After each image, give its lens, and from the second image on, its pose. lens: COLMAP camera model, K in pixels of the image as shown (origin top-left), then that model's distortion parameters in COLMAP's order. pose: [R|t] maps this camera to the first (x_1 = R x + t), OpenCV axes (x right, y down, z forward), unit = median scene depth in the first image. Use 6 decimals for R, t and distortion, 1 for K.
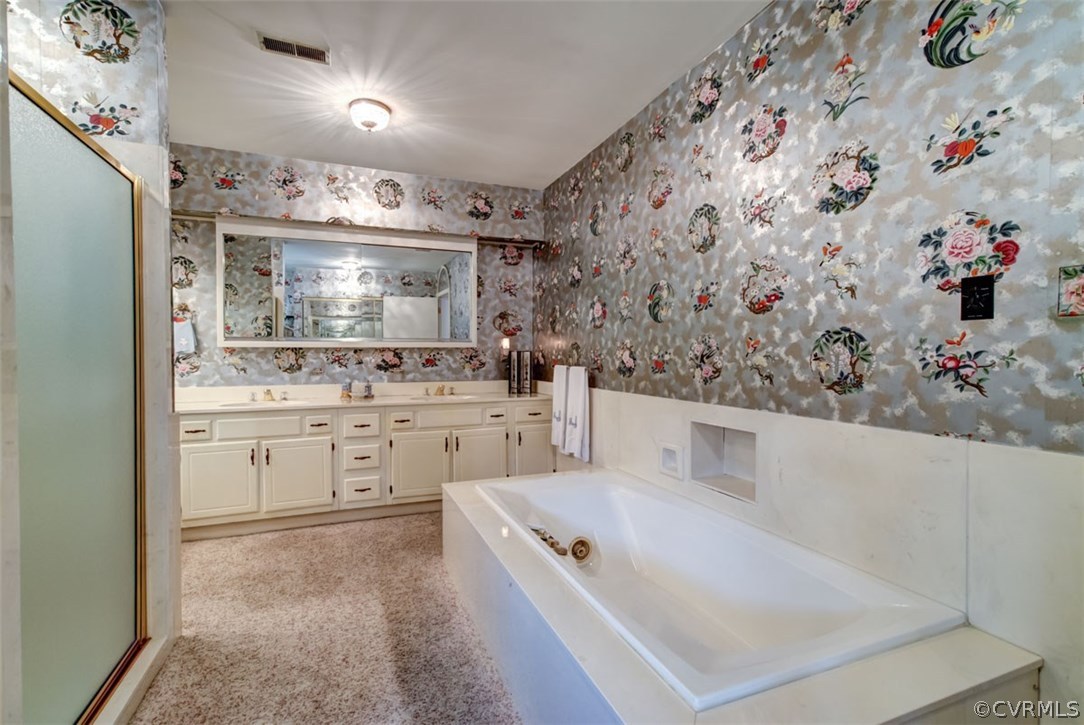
lens RADIAL K [[493.8, 0, 539.4], [0, 493.8, 355.9], [0, 0, 1]] dist [-0.011709, 0.018620]
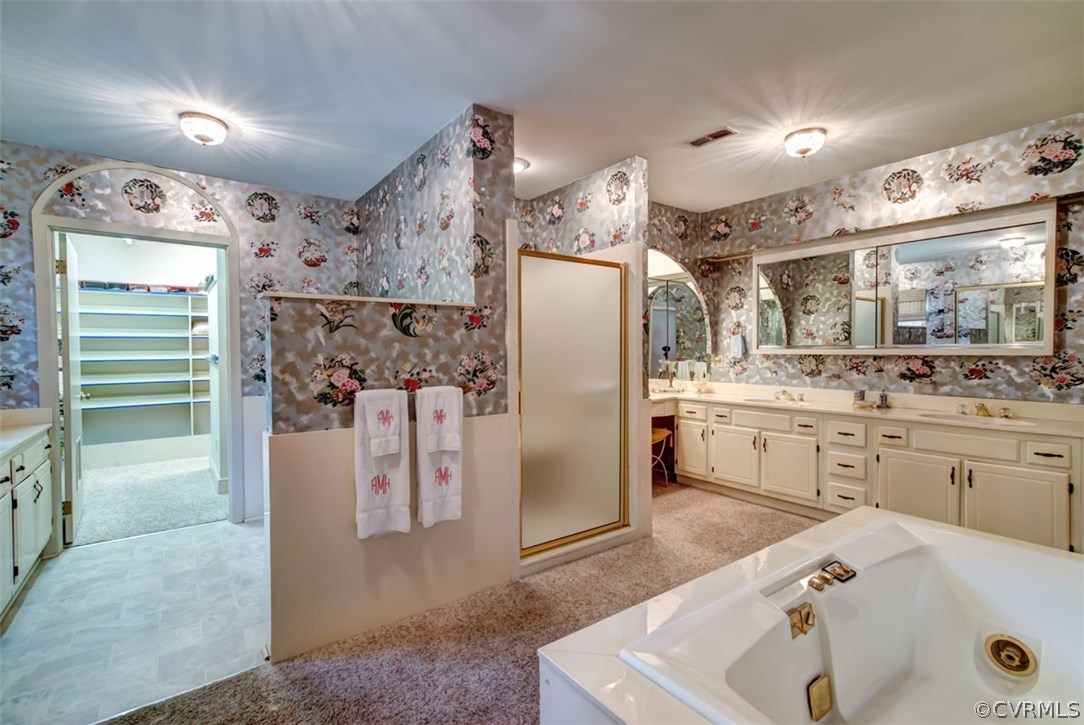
lens RADIAL K [[493.8, 0, 539.4], [0, 493.8, 355.9], [0, 0, 1]] dist [-0.011709, 0.018620]
pose [[0.258532, 0.014996, -0.965886, 0.408133], [-0.002688, 0.999887, 0.014804, -0.028240], [0.965999, -0.001231, 0.258543, 0.121268]]
